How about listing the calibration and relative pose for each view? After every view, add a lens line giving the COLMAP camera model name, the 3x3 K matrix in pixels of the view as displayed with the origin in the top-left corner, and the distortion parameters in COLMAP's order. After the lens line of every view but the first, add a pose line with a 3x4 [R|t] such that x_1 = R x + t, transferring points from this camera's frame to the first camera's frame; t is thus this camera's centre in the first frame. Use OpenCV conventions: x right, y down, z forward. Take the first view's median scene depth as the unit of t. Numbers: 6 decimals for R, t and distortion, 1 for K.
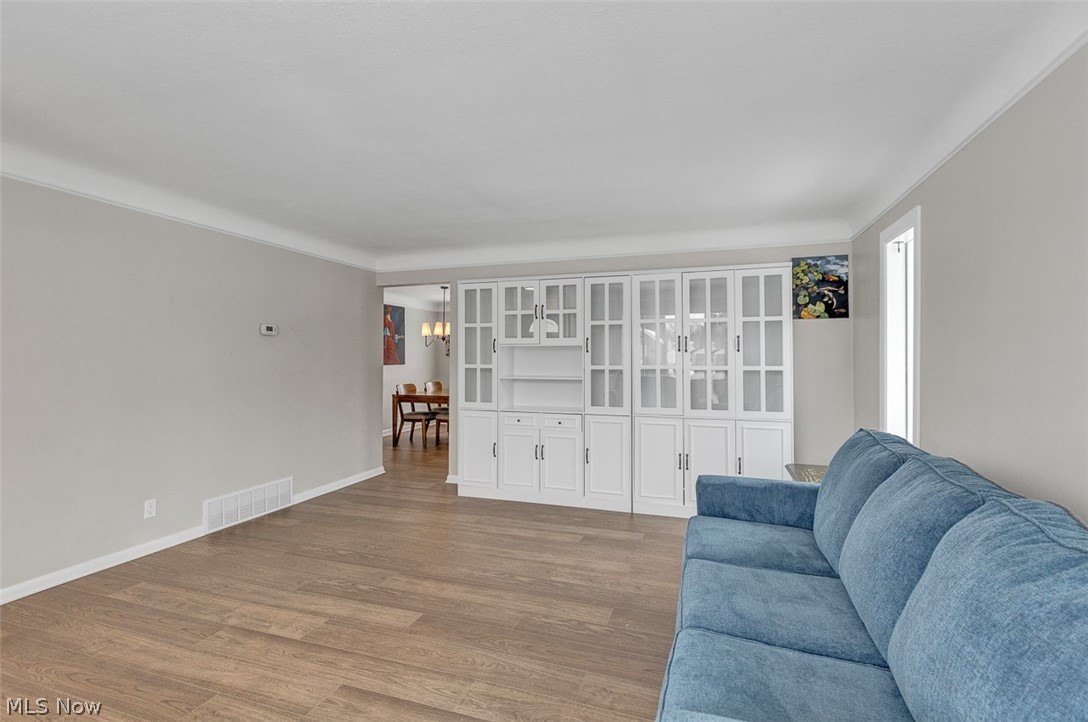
lens RADIAL K [[508.1, 0, 518.8], [0, 508.1, 359.1], [0, 0, 1]] dist [0.012310, -0.001294]
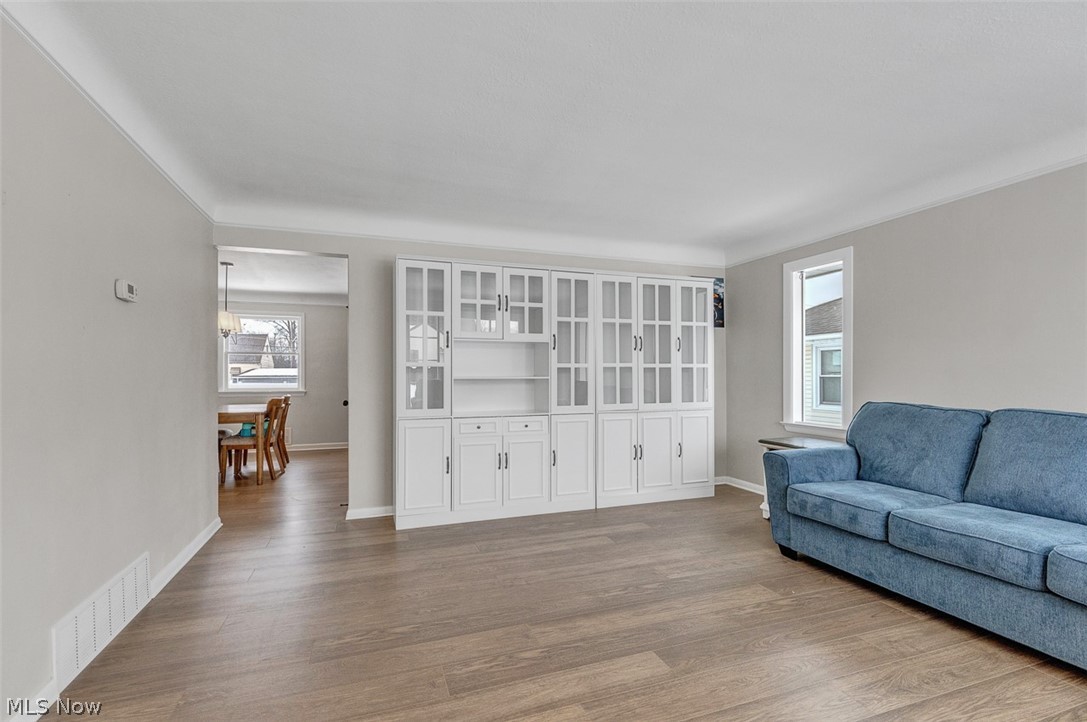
lens RADIAL K [[507.6, 0, 534.1], [0, 507.6, 379.4], [0, 0, 1]] dist [0.012310, -0.001294]
pose [[0.769117, -0.008868, 0.639046, -0.544391], [0.002837, 0.999941, 0.010461, 0.035092], [-0.639101, -0.006233, 0.769097, 0.316592]]
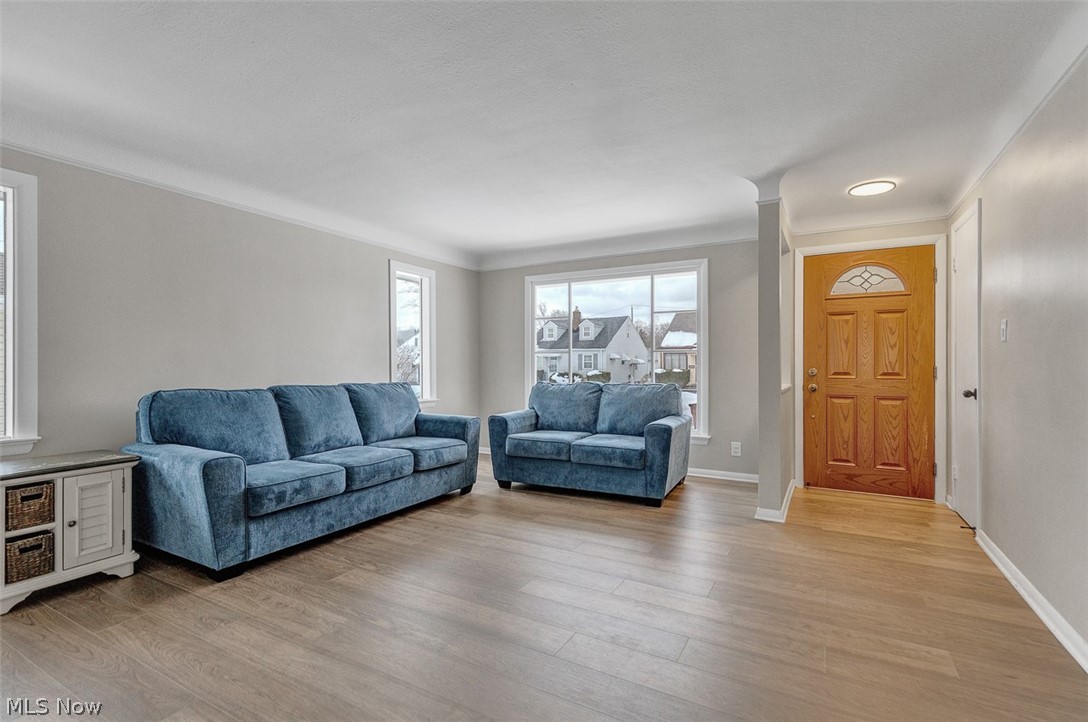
lens RADIAL K [[508.1, 0, 536.2], [0, 508.1, 359.5], [0, 0, 1]] dist [0.012310, -0.001294]
pose [[-0.988016, 0.000896, 0.154350, -0.239030], [-0.000617, 0.999952, -0.009753, 0.042505], [-0.154351, -0.009731, -0.987968, 1.250641]]
